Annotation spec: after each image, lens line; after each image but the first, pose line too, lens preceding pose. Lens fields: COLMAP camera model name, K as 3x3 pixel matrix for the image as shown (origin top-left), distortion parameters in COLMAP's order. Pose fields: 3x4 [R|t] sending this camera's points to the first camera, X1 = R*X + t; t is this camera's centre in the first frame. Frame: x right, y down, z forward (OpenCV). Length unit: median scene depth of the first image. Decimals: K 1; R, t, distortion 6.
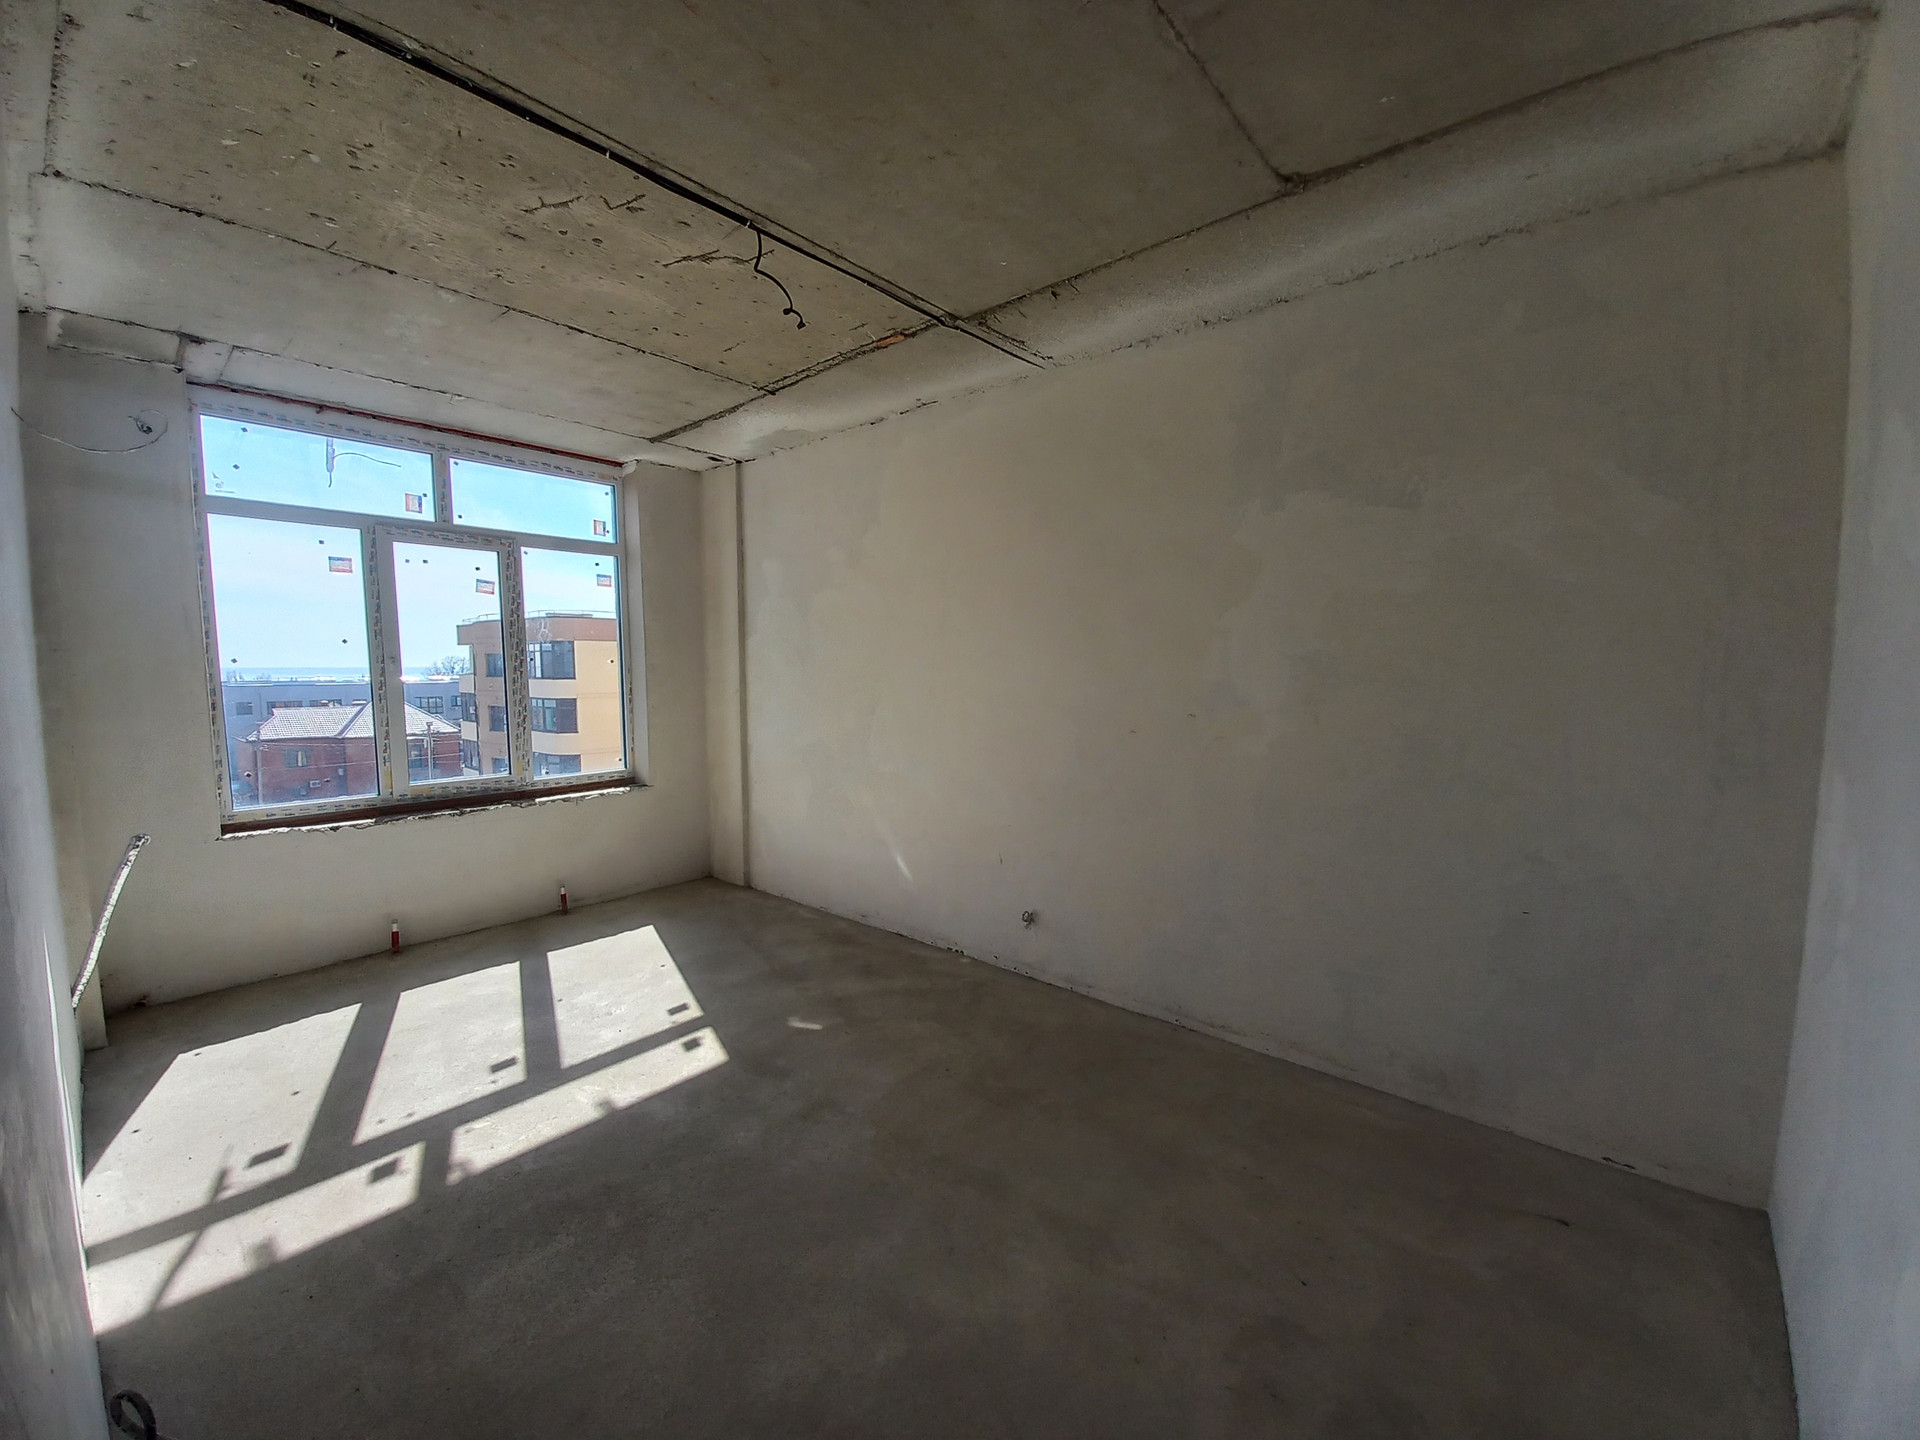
lens RADIAL K [[774.8, 0, 945.8], [0, 774.8, 735.6], [0, 0, 1]] dist [0.001777, 0.000079]
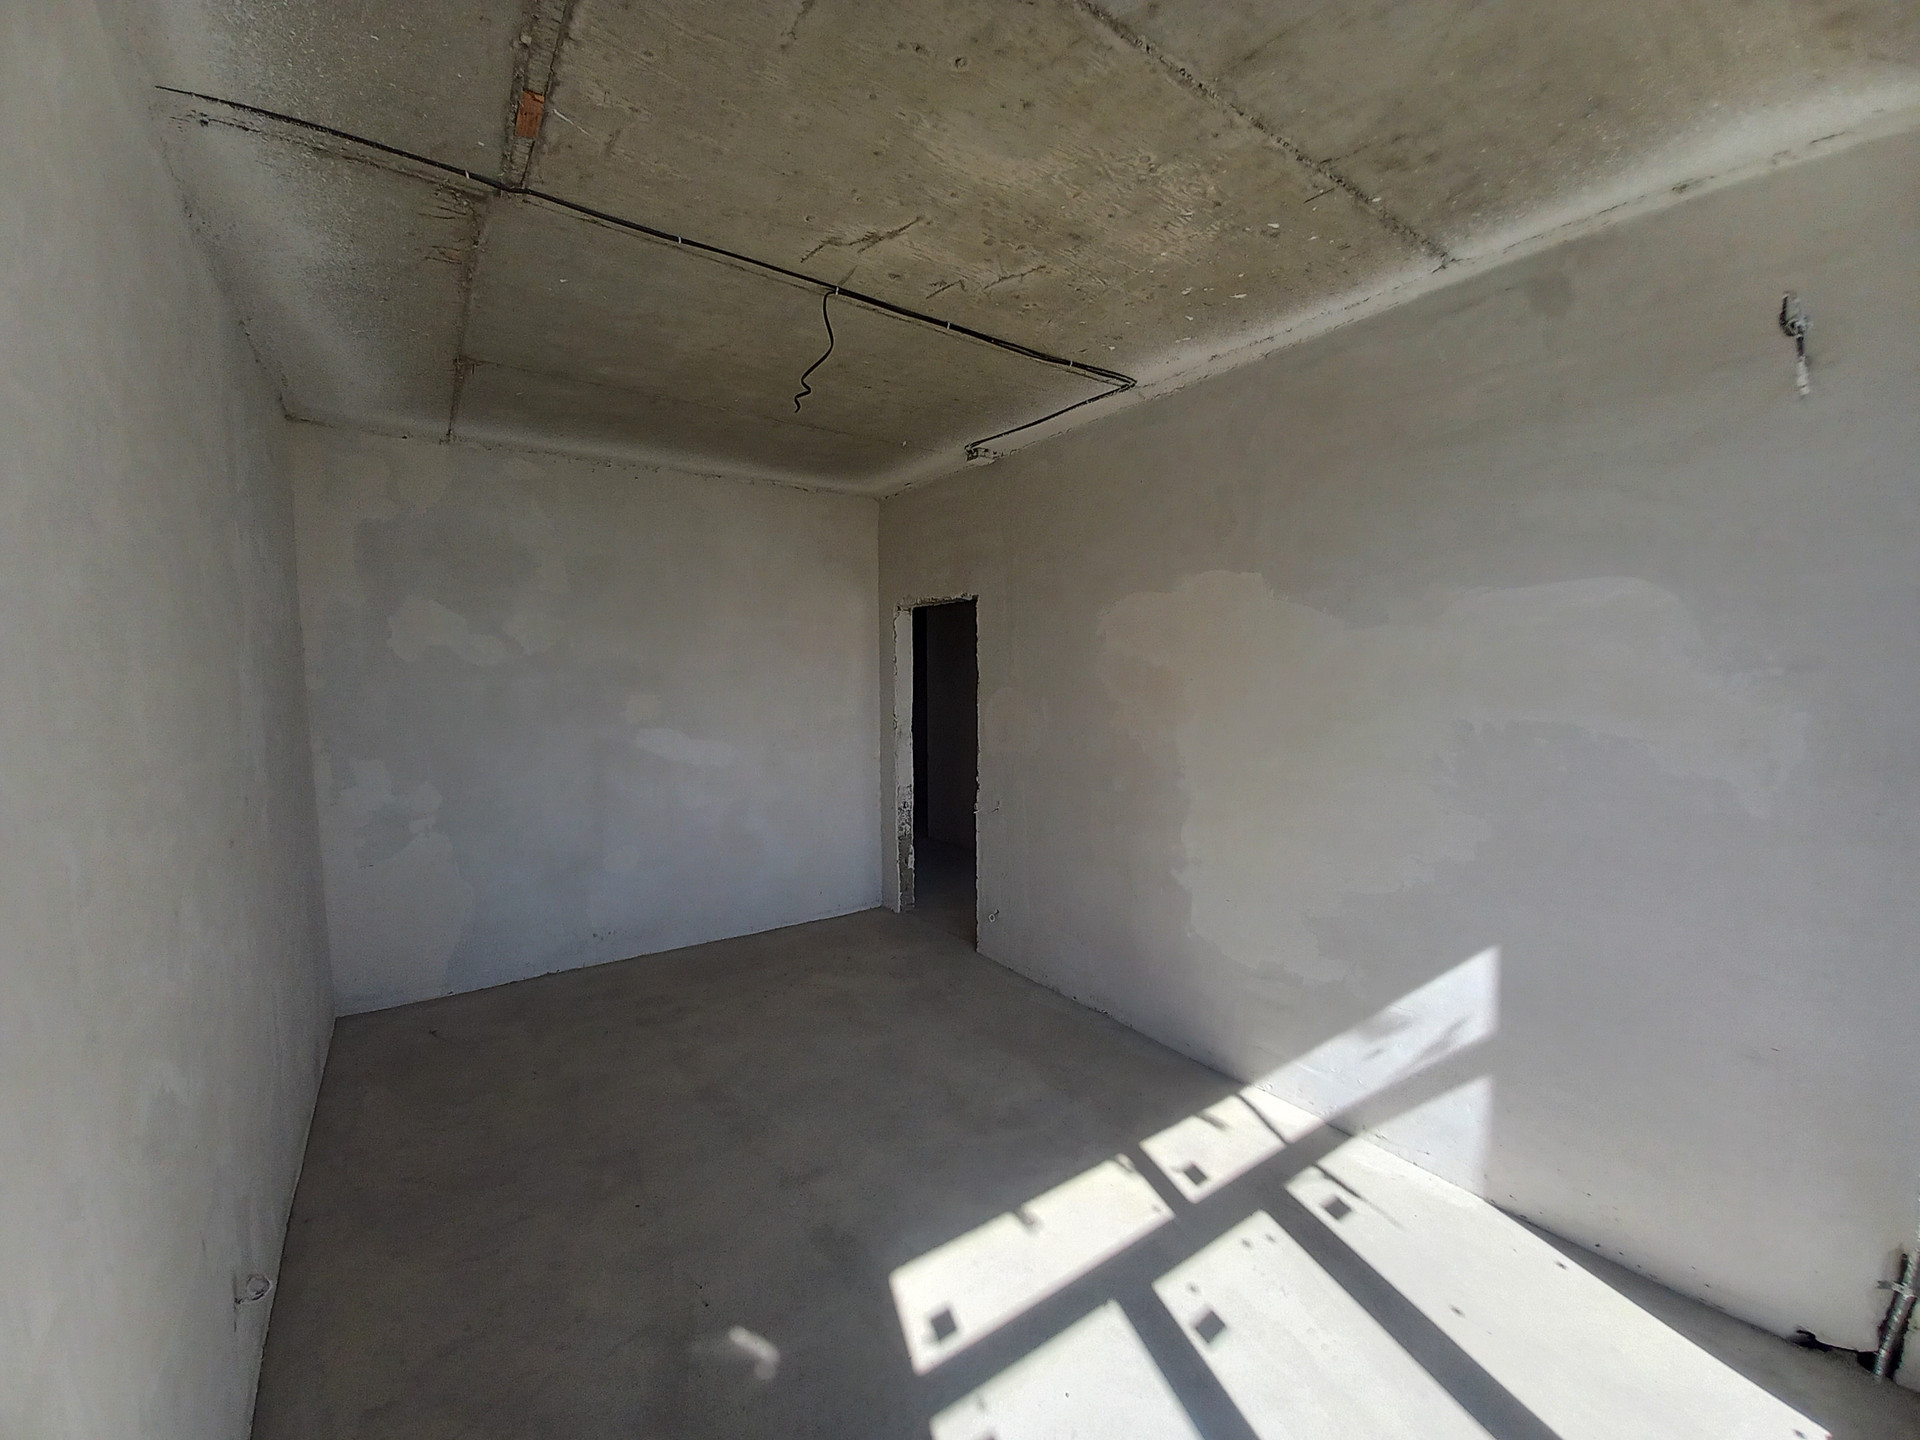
lens RADIAL K [[780.3, 0, 951.3], [0, 780.3, 725.7], [0, 0, 1]] dist [-0.001571, -0.006846]
pose [[-0.972550, -0.008335, 0.232543, -0.617848], [0.031429, 0.985496, 0.166765, -0.243370], [-0.230560, 0.169496, -0.958182, 1.951739]]
